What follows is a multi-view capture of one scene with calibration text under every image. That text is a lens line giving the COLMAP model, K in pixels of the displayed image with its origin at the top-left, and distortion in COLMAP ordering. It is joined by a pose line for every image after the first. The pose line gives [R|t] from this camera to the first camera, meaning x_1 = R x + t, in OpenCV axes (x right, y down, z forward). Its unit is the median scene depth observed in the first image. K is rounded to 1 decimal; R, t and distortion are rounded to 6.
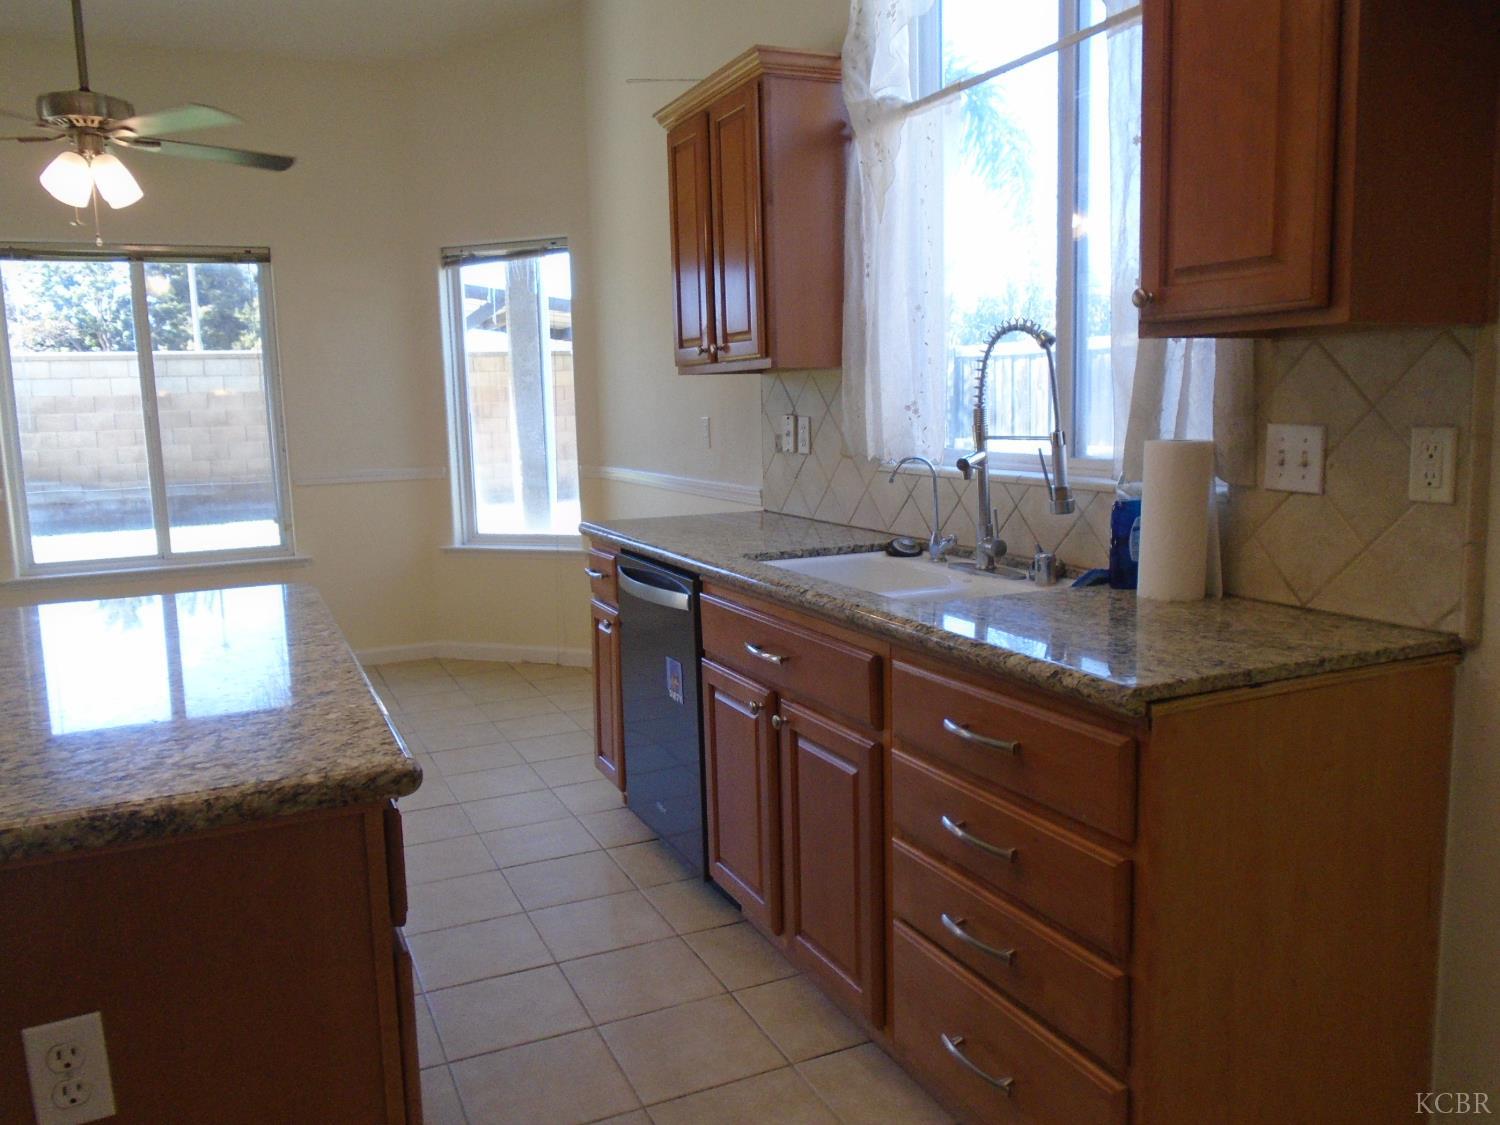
lens RADIAL K [[1157.8, 0, 747.2], [0, 1157.8, 551.1], [0, 0, 1]] dist [-0.015498, 0.008272]
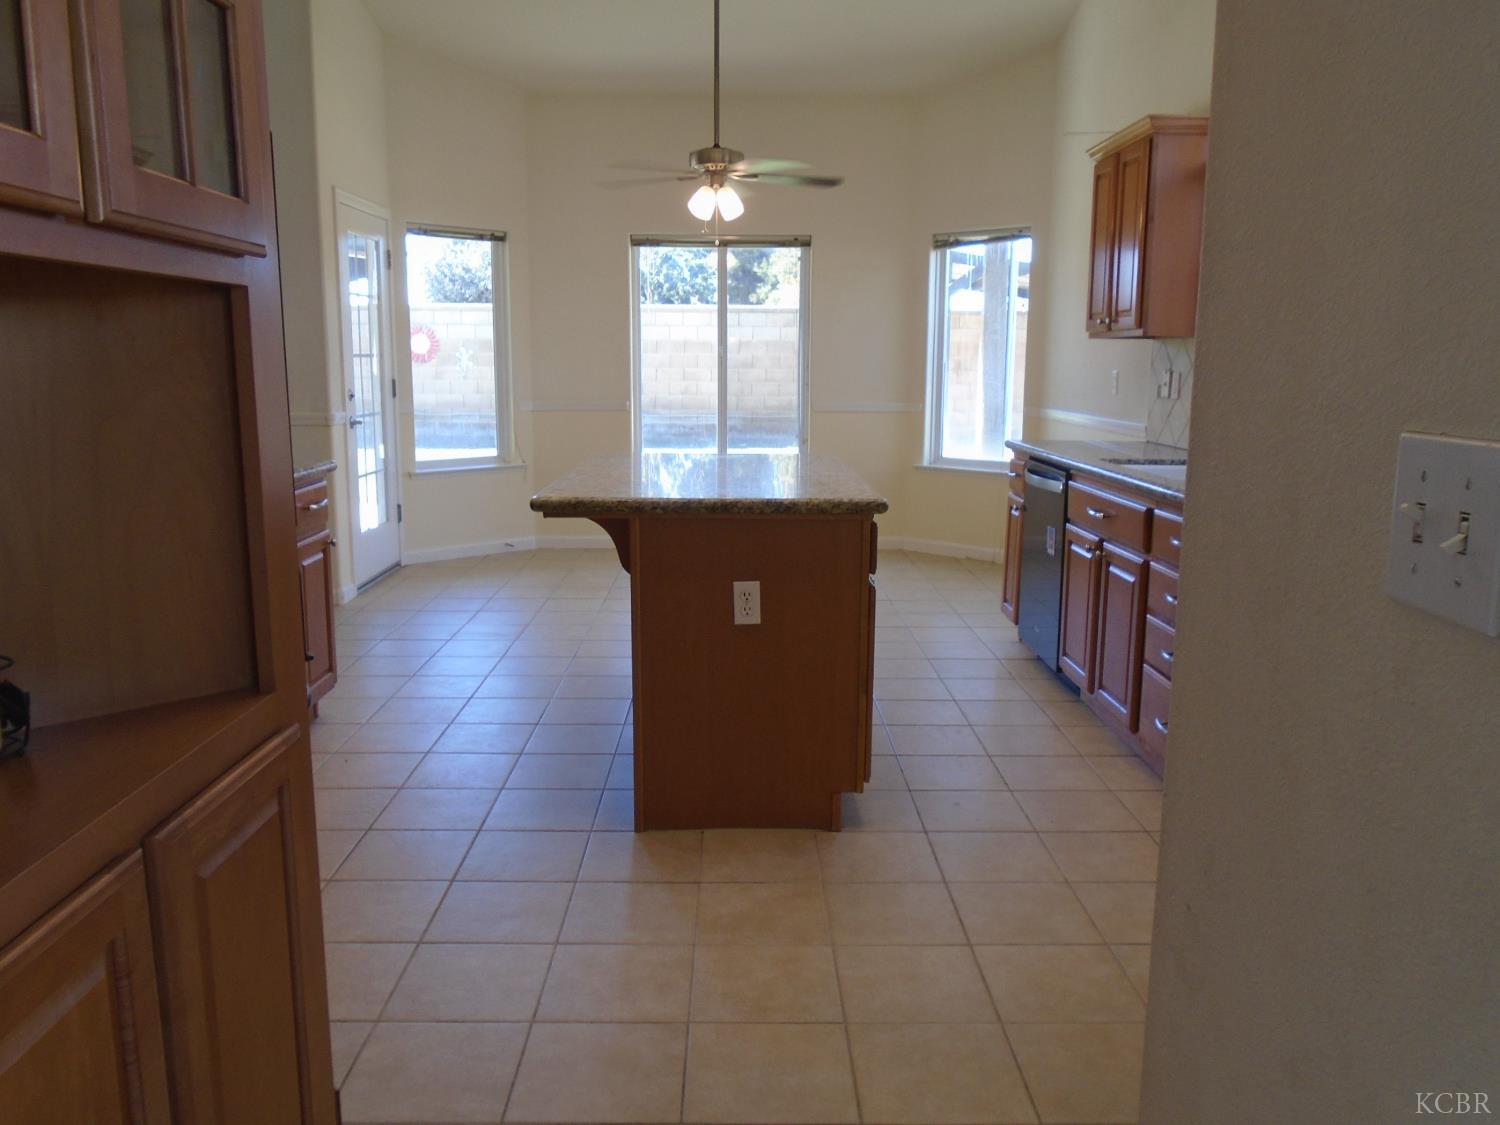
lens RADIAL K [[1157.8, 0, 747.2], [0, 1157.8, 551.1], [0, 0, 1]] dist [-0.015498, 0.008272]
pose [[0.915490, 0.099164, -0.389928, 0.135627], [-0.084575, 0.994928, 0.054454, 0.062351], [0.393350, -0.016874, 0.919234, -0.452532]]
